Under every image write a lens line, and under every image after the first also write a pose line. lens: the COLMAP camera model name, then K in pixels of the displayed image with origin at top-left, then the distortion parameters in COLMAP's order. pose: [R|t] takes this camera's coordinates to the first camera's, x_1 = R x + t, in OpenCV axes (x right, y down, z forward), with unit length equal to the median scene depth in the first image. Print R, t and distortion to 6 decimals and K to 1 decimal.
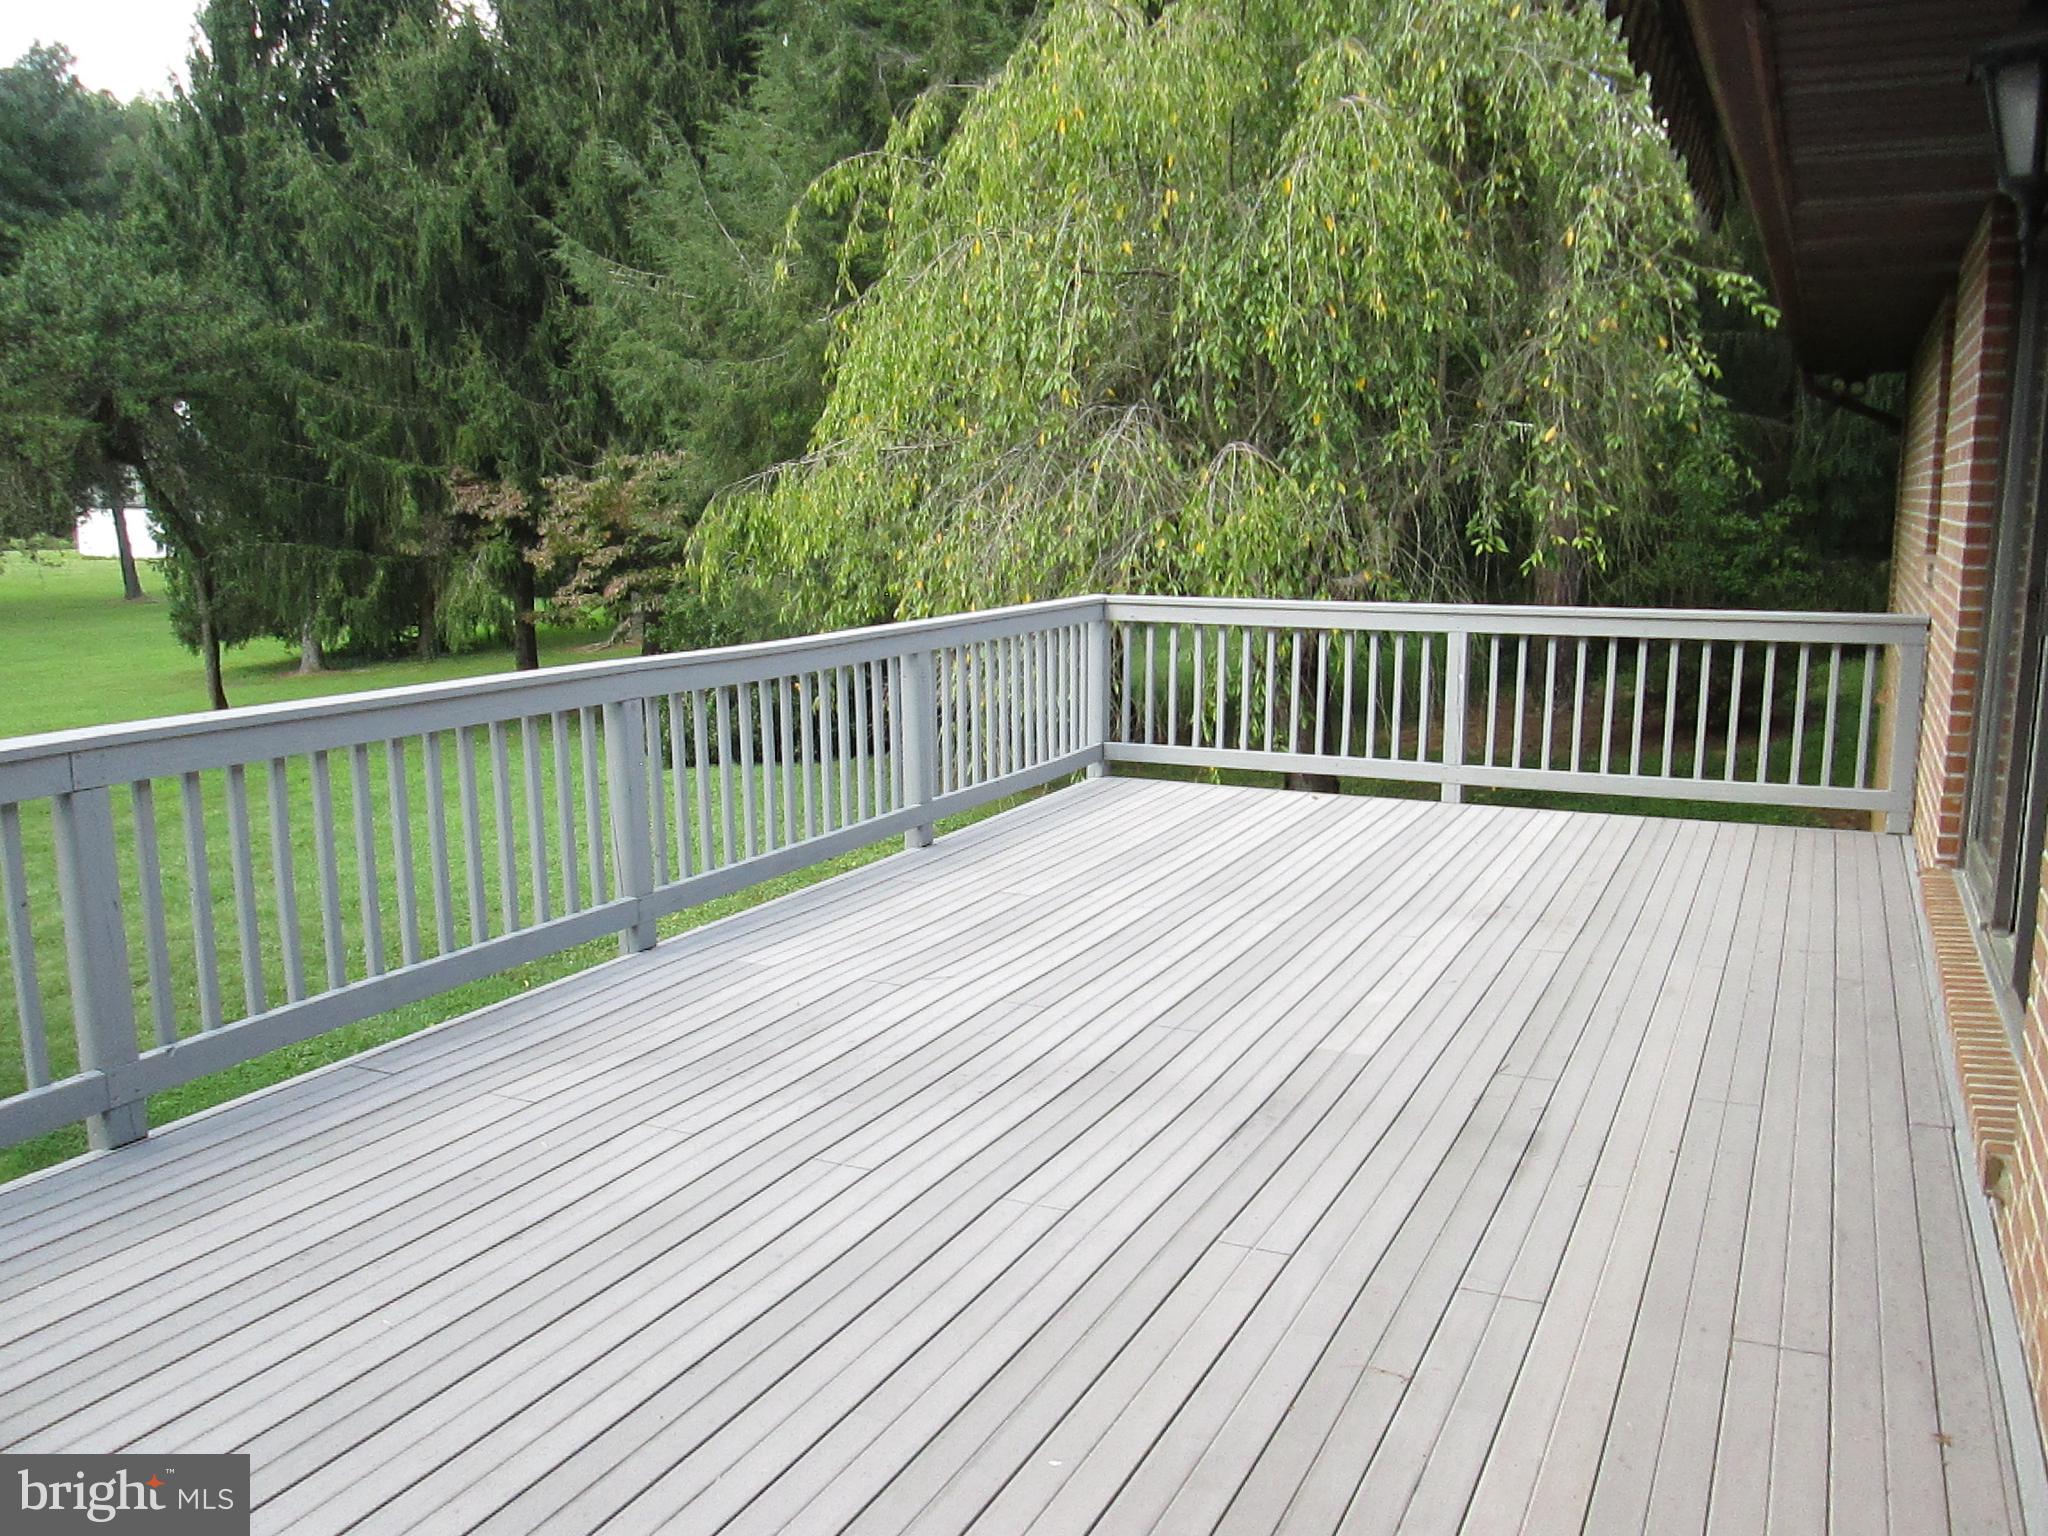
lens RADIAL K [[1692.8, 0, 1024.0], [0, 1692.8, 768.0], [0, 0, 1]] dist [-0.055017, -0.000479]
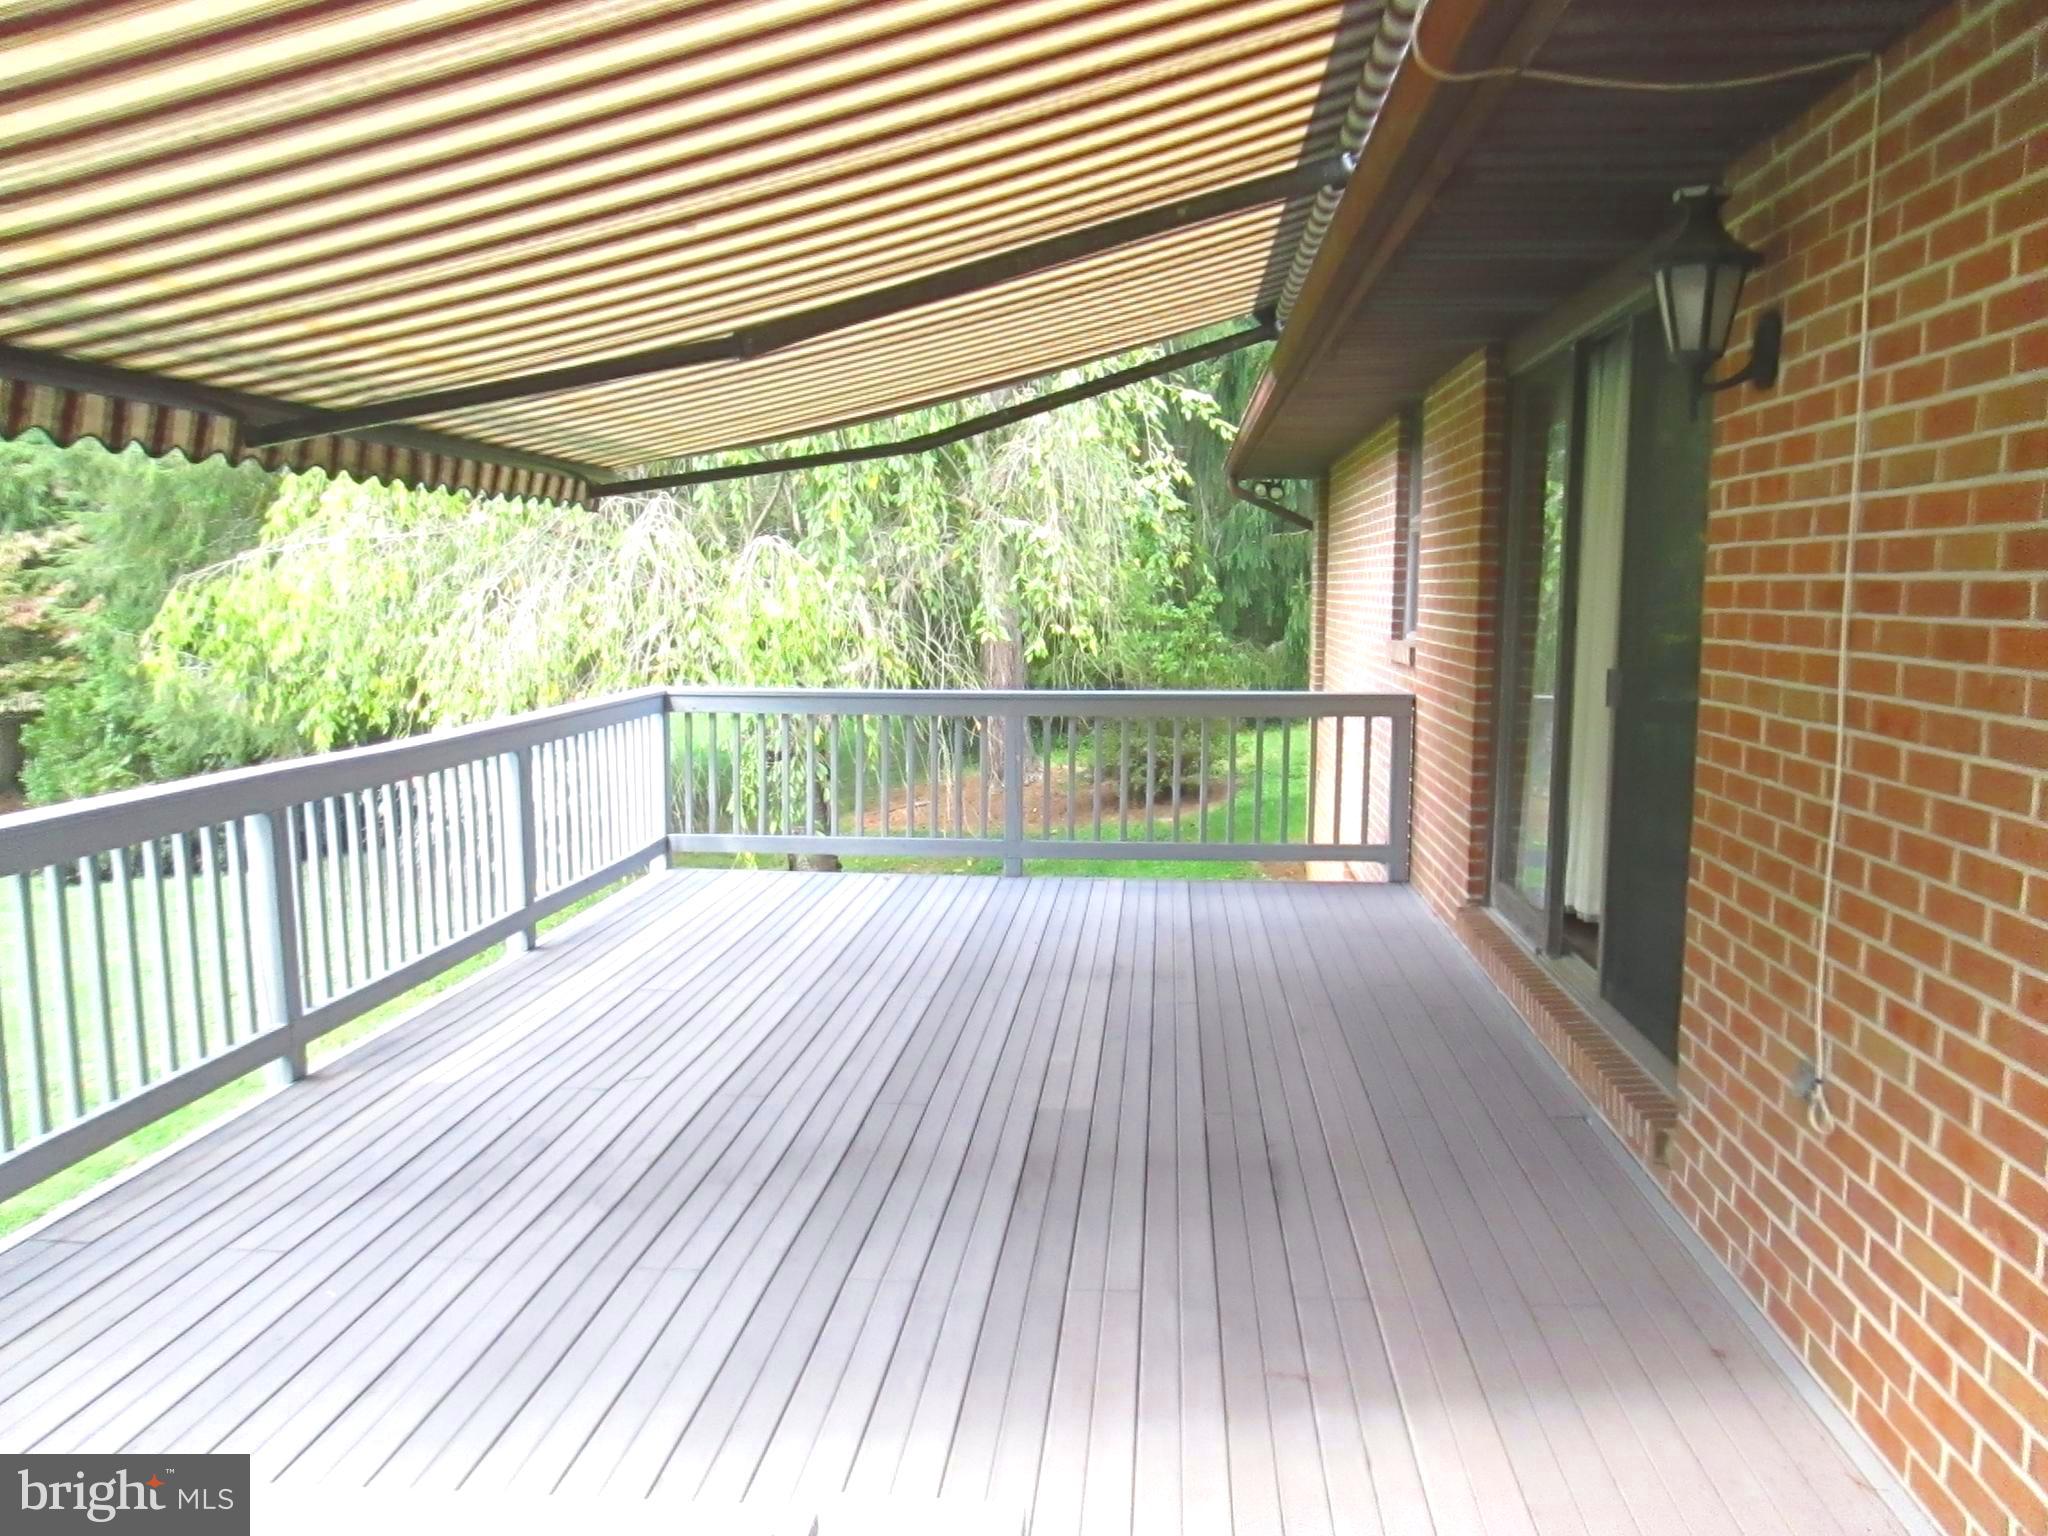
lens RADIAL K [[1692.8, 0, 1024.0], [0, 1692.8, 768.0], [0, 0, 1]] dist [-0.055017, -0.000479]
pose [[0.931711, -0.031494, 0.361833, -0.101897], [0.049645, 0.997926, -0.040973, -0.002621], [-0.359792, 0.056138, 0.931342, -0.002267]]
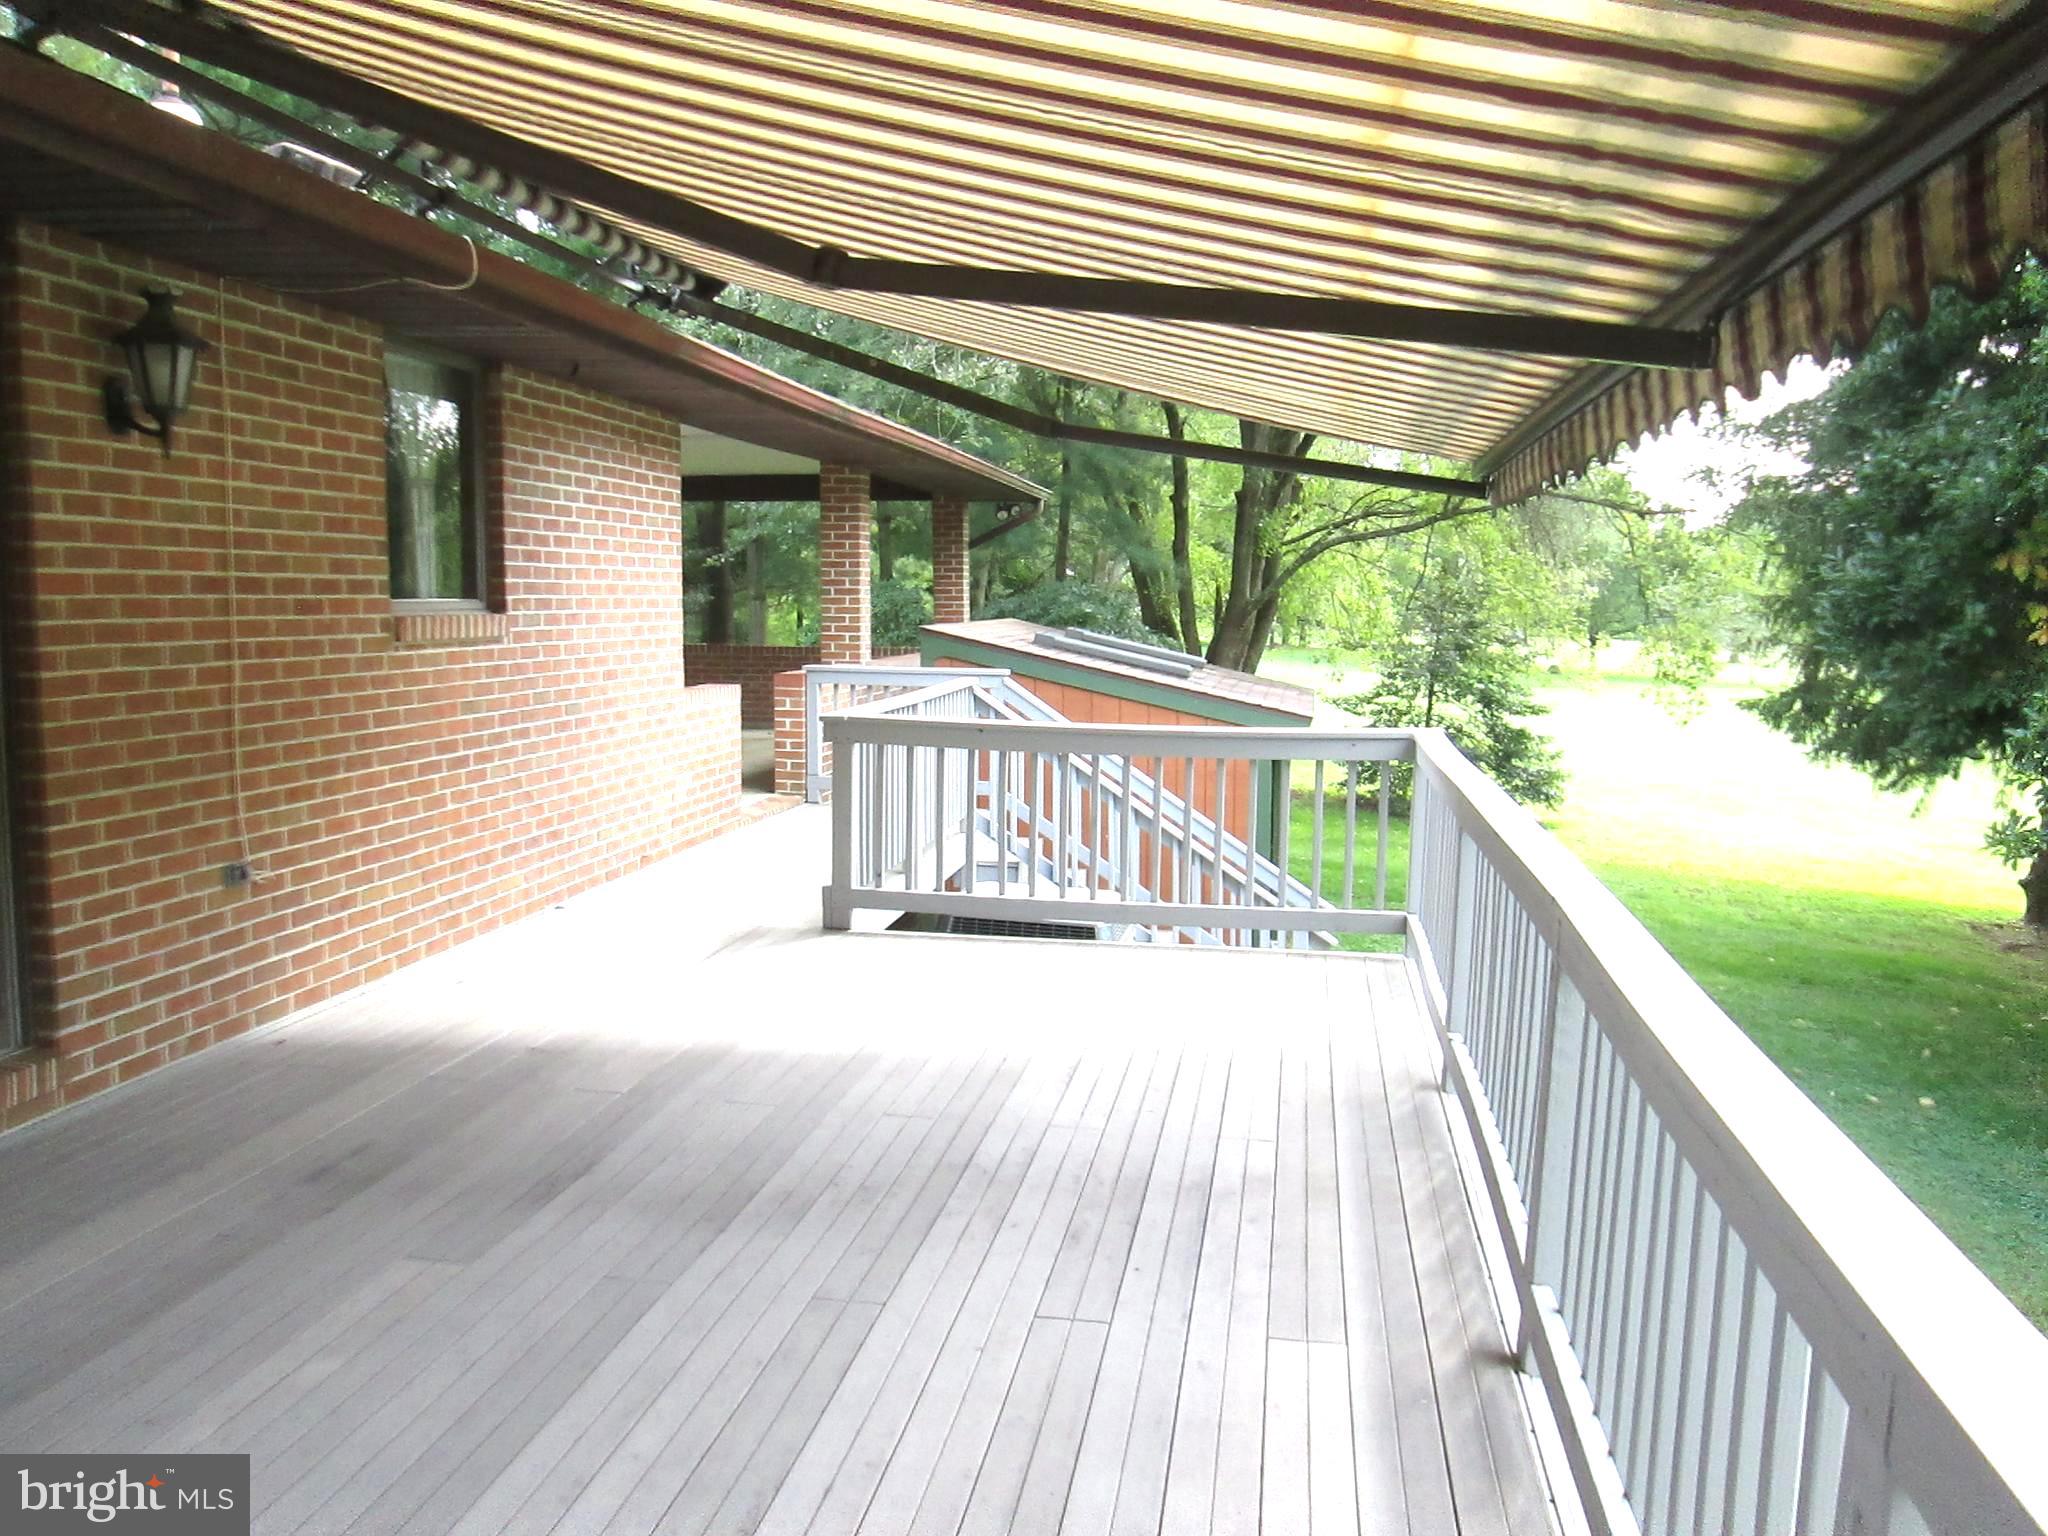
lens RADIAL K [[1692.8, 0, 1024.0], [0, 1692.8, 768.0], [0, 0, 1]] dist [-0.055017, -0.000479]
pose [[-0.957114, 0.021113, -0.288940, 0.065367], [-0.055333, 0.965660, 0.253849, -0.135564], [0.284377, 0.258950, -0.923079, 0.825910]]
